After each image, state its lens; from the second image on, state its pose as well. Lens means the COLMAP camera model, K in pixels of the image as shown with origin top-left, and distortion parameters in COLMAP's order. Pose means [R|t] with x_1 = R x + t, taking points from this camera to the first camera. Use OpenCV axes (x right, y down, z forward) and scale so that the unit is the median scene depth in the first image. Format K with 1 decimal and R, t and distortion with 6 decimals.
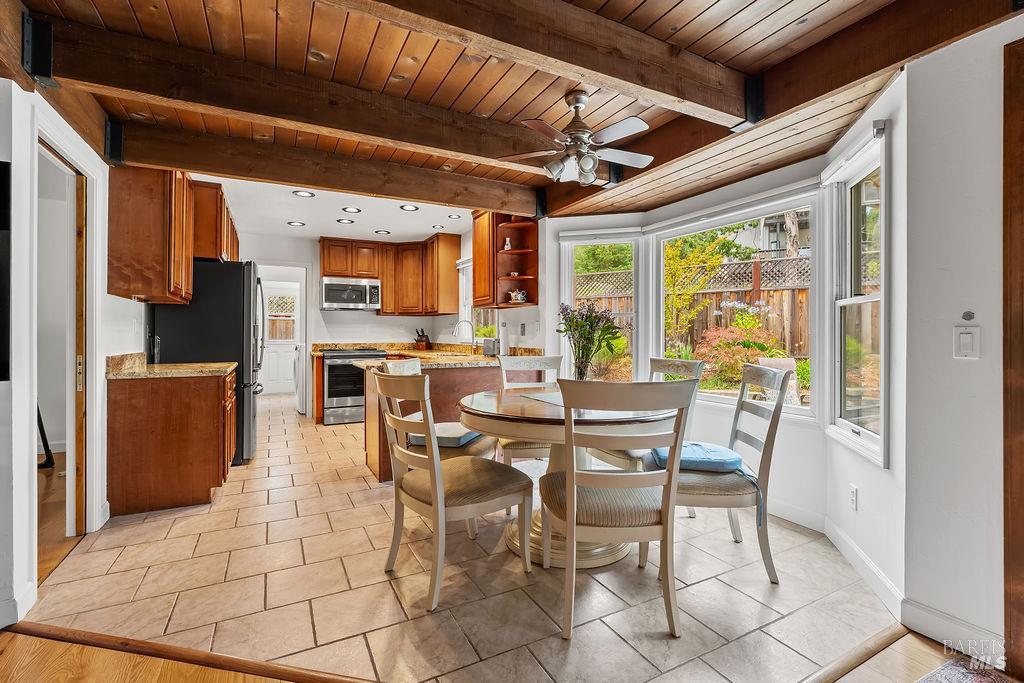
lens RADIAL K [[459.9, 0, 510.2], [0, 459.9, 332.6], [0, 0, 1]] dist [-0.007835, 0.004120]
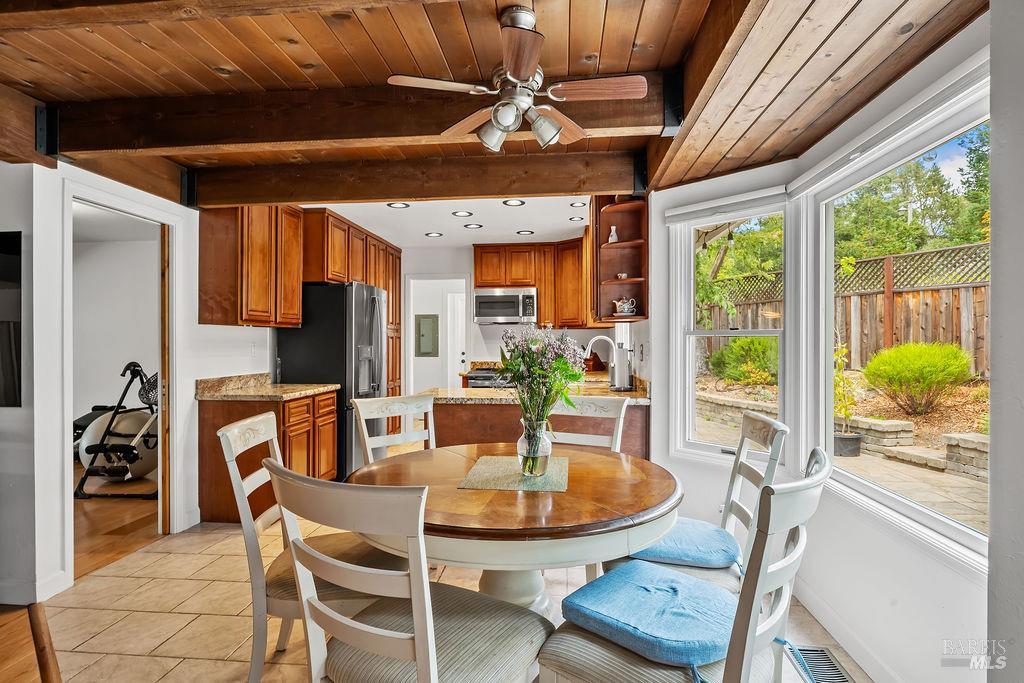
lens RADIAL K [[540.4, 0, 510.0], [0, 540.4, 338.8], [0, 0, 1]] dist [-0.000322, -0.000204]
pose [[0.837836, -0.003911, -0.545908, 0.301379], [0.004200, 0.999991, -0.000717, -0.026947], [0.545906, -0.001692, 0.837845, 0.183999]]
